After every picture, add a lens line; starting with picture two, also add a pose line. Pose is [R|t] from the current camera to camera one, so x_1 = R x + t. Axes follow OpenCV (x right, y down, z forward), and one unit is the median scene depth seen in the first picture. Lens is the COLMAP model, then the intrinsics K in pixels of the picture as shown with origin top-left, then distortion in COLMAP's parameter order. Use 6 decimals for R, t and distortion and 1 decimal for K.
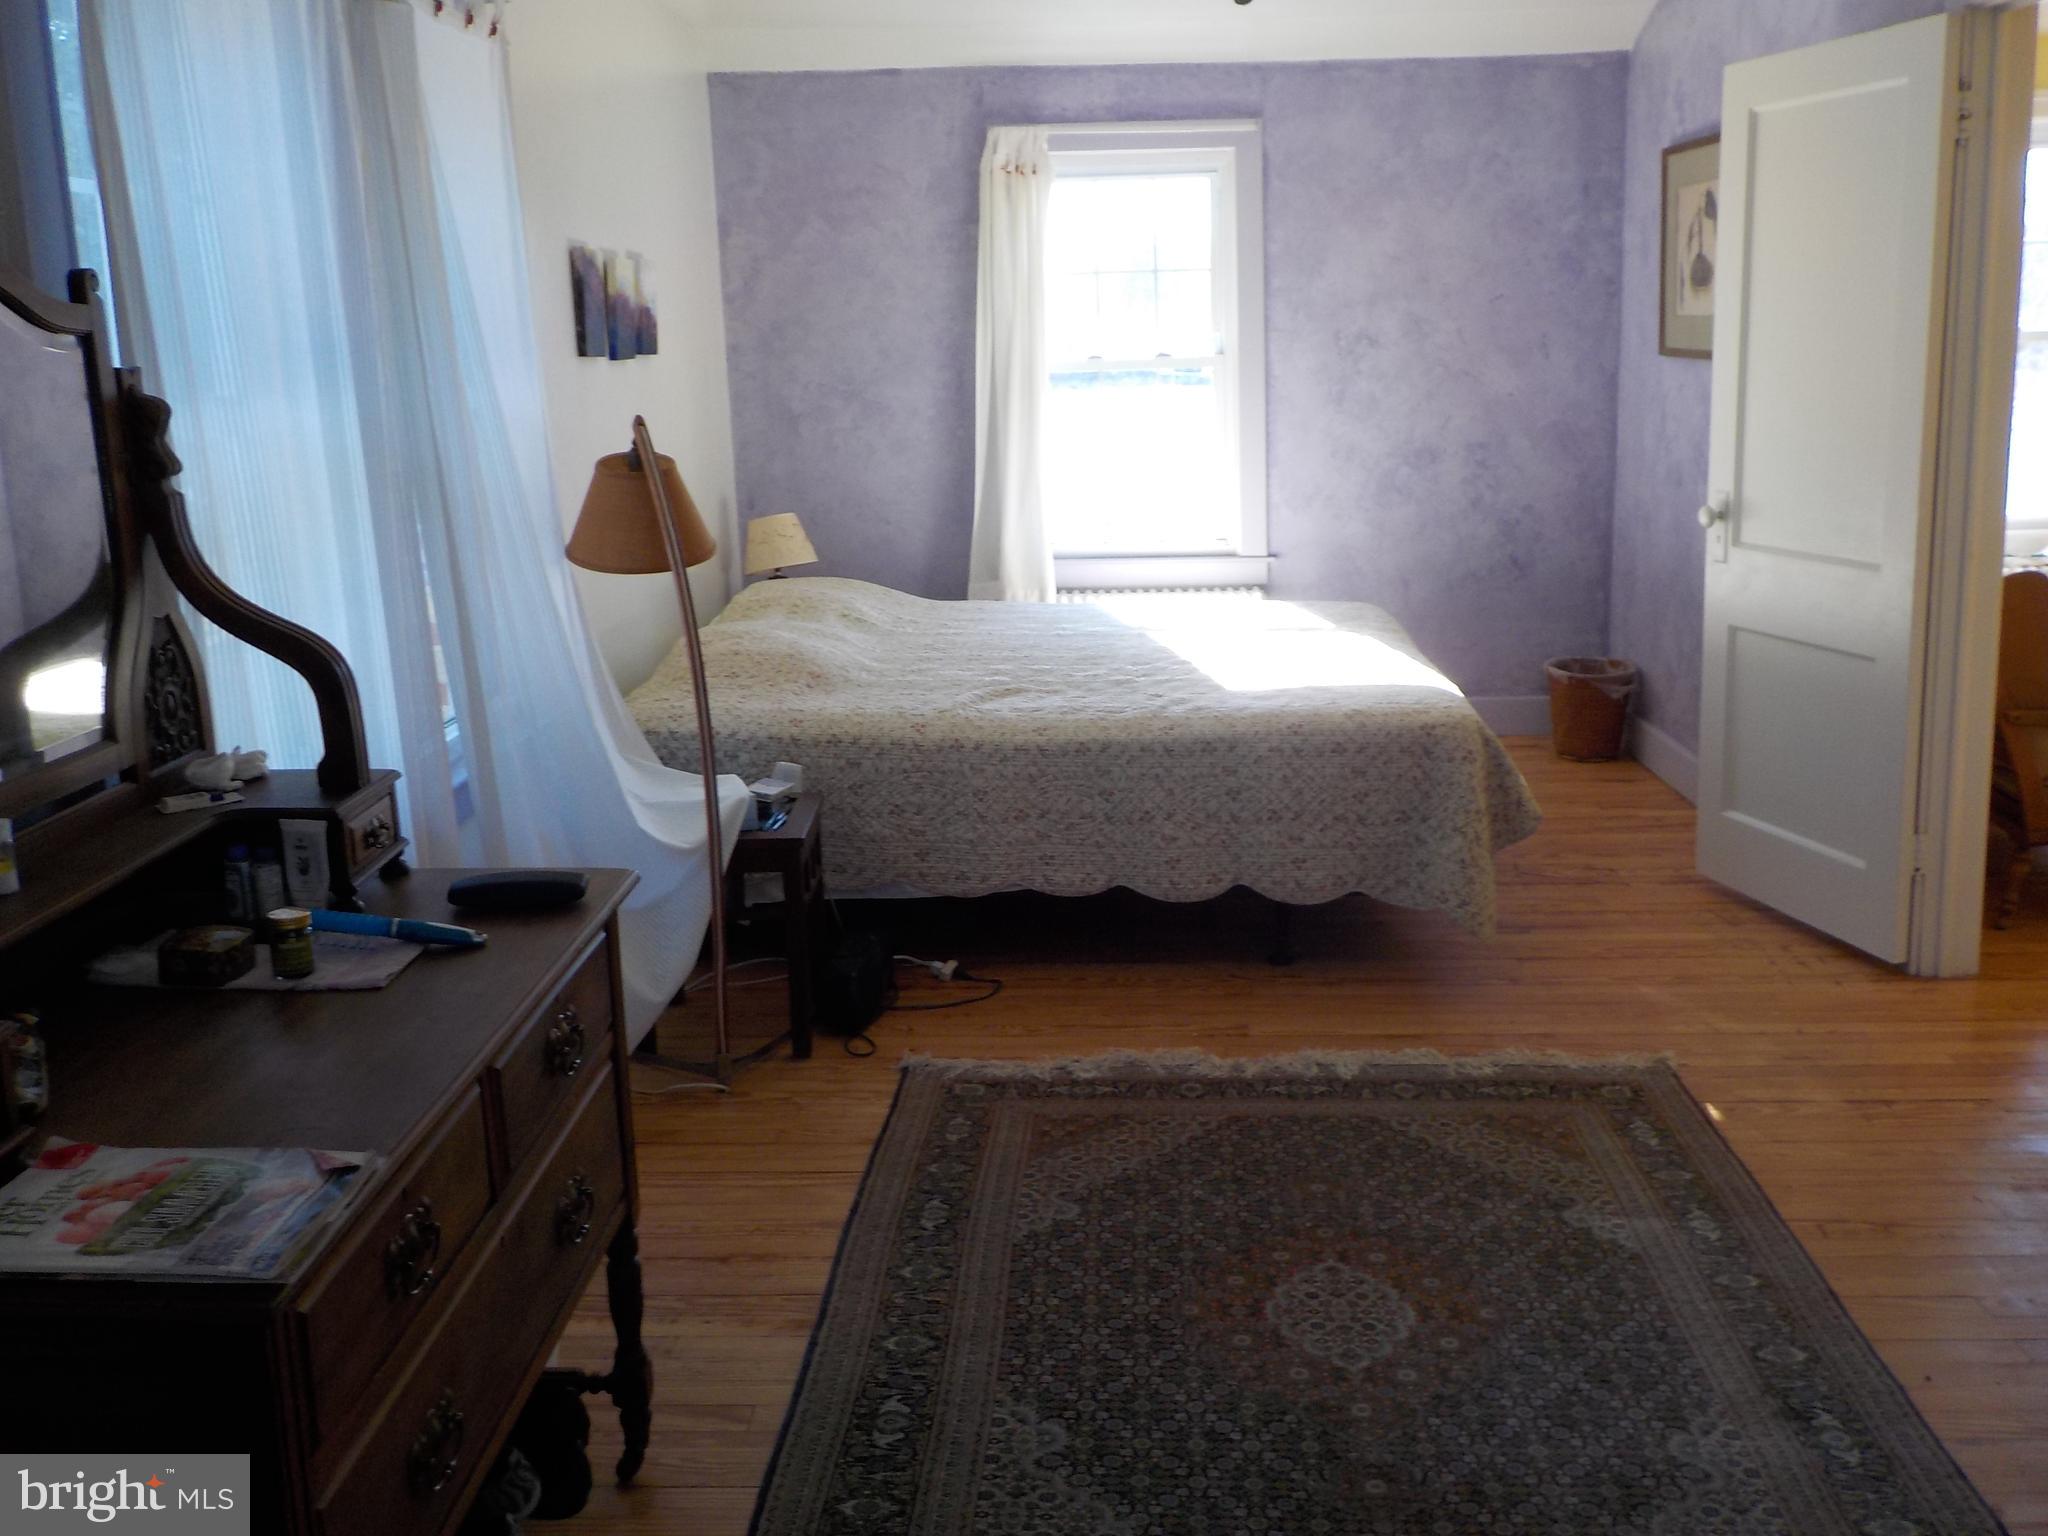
lens RADIAL K [[1932.4, 0, 1024.0], [0, 1932.4, 768.0], [0, 0, 1]] dist [-0.002057, -0.001865]
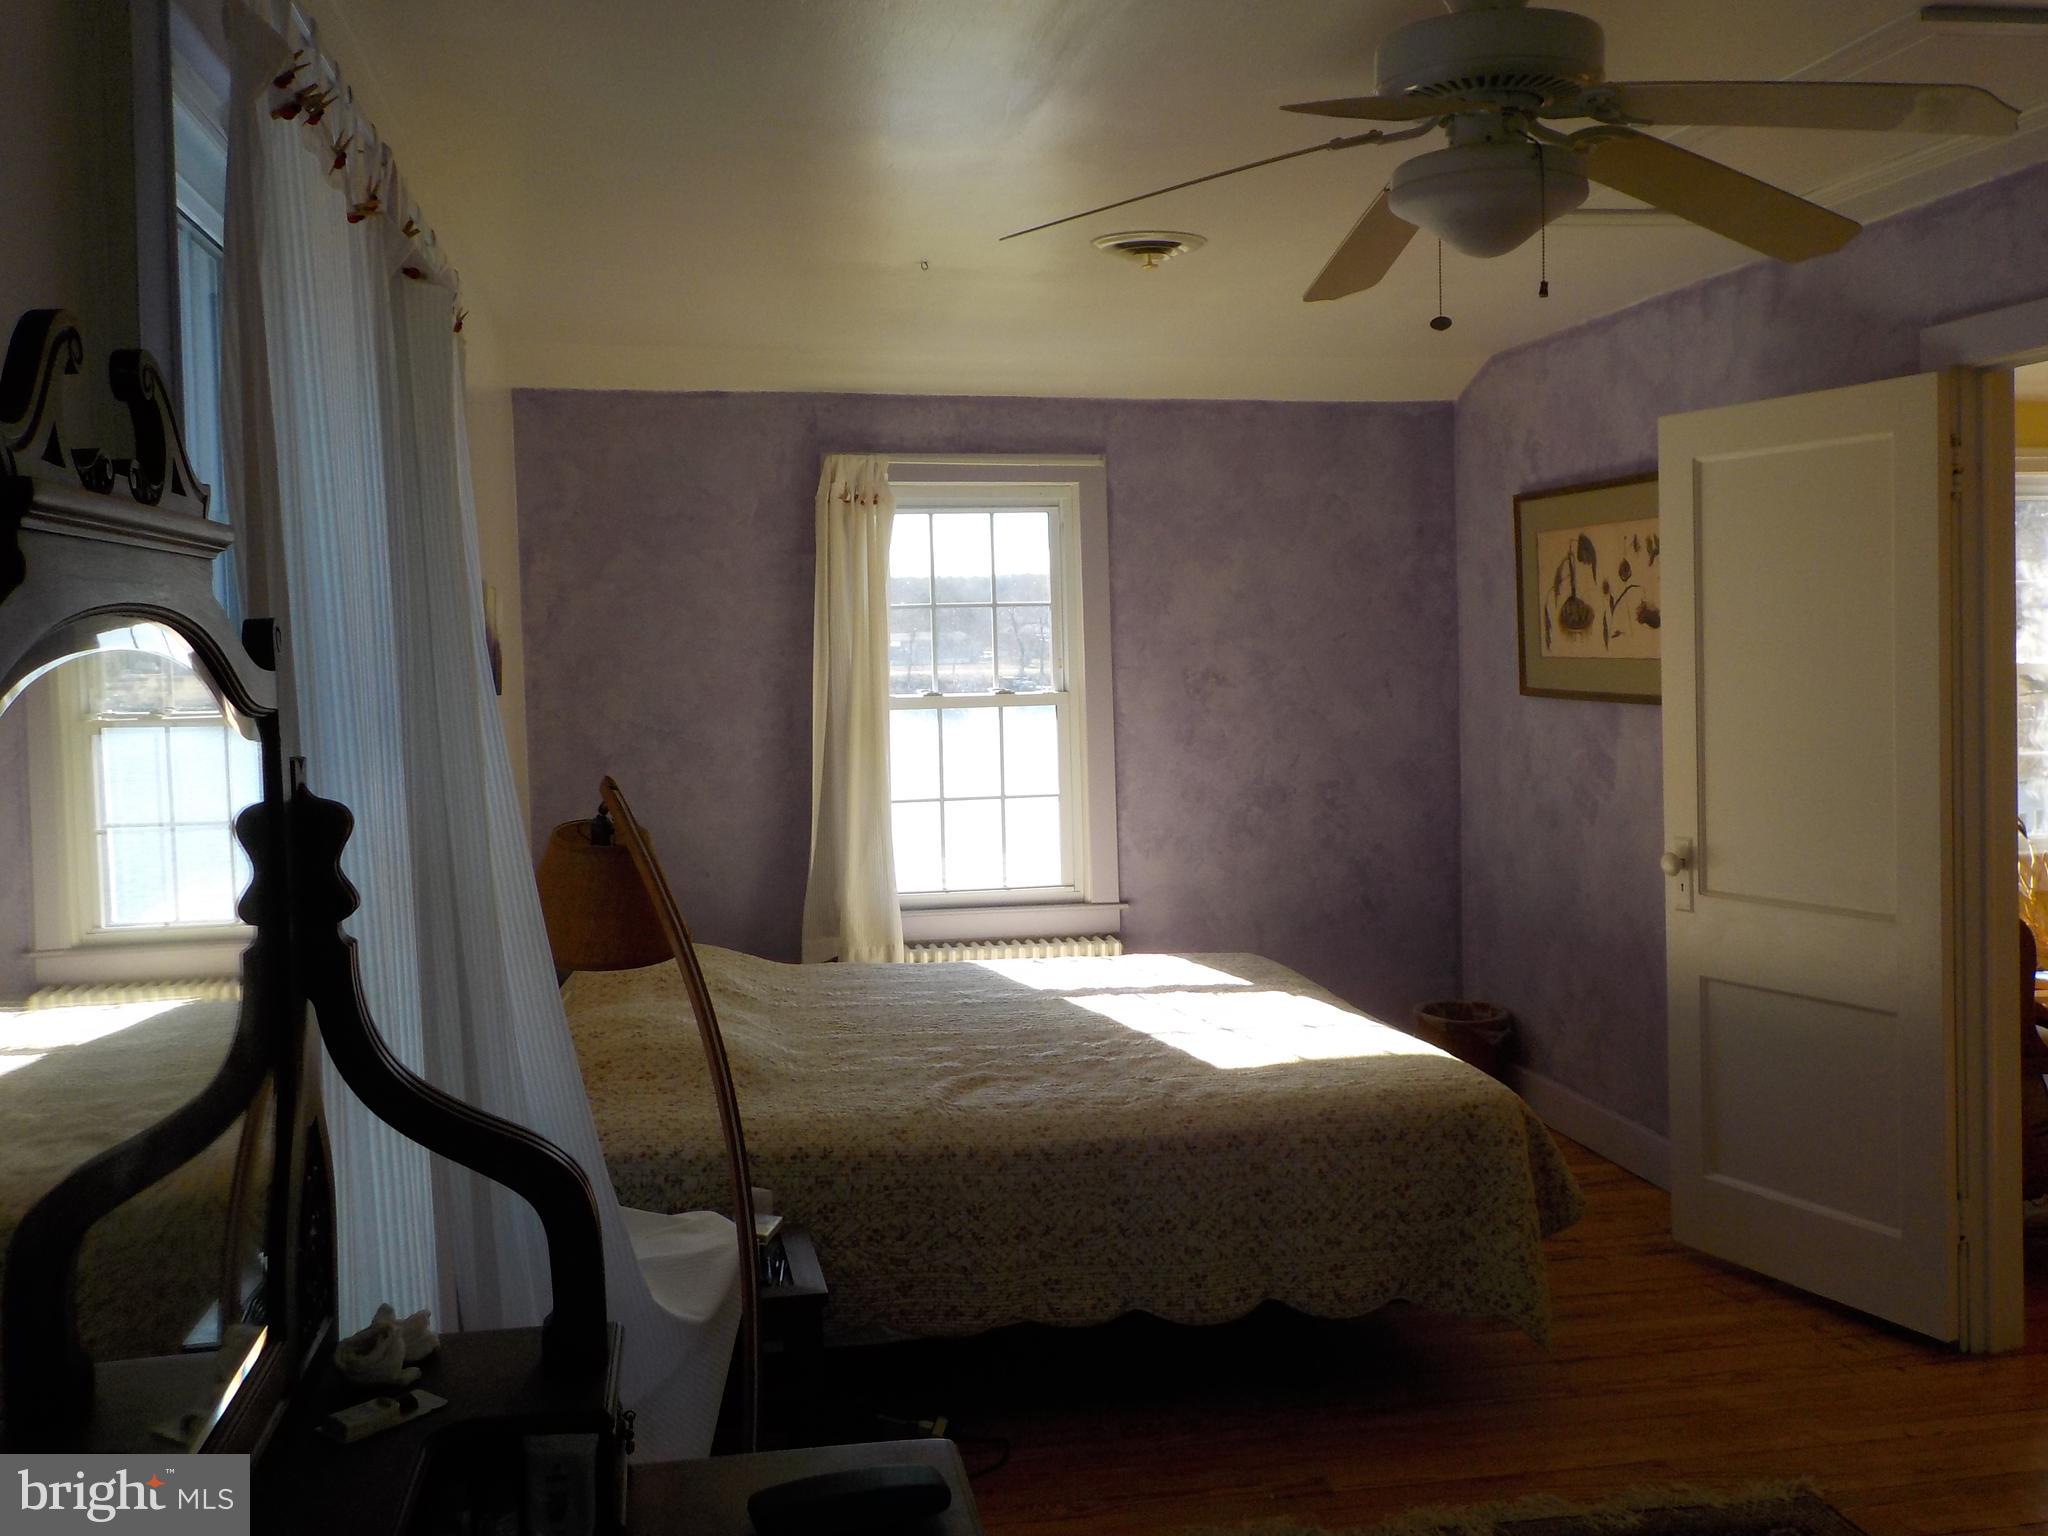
lens RADIAL K [[1914.9, 0, 1025.9], [0, 1914.9, 747.6], [0, 0, 1]] dist [0.005067, 0.032449]
pose [[0.973937, -0.004638, 0.226770, -0.188769], [0.043671, 0.984918, -0.167417, -0.044446], [-0.222573, 0.172957, 0.959451, 0.155418]]
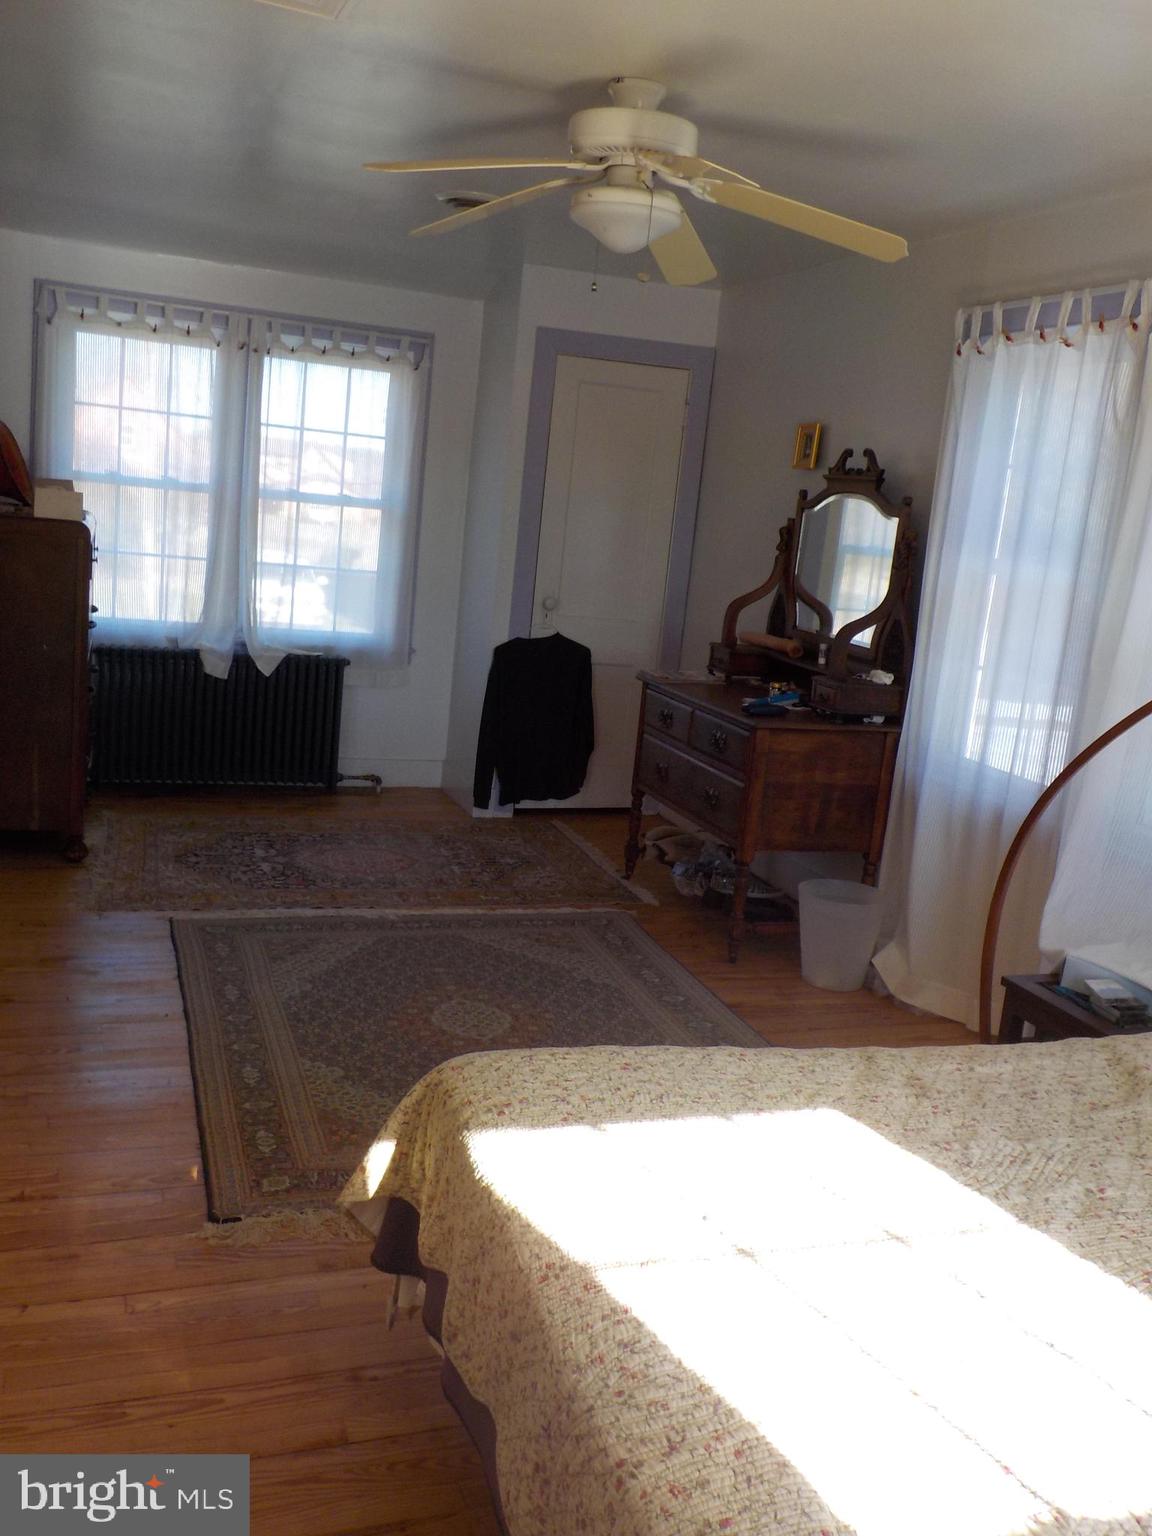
lens RADIAL K [[1449.3, 0, 576.0], [0, 1449.3, 768.0], [0, 0, 1]] dist [-0.002057, -0.001865]
pose [[-0.936689, 0.009469, -0.350035, 0.363088], [-0.138108, 0.908608, 0.394155, -0.325051], [0.321777, 0.417543, -0.849775, 1.386243]]
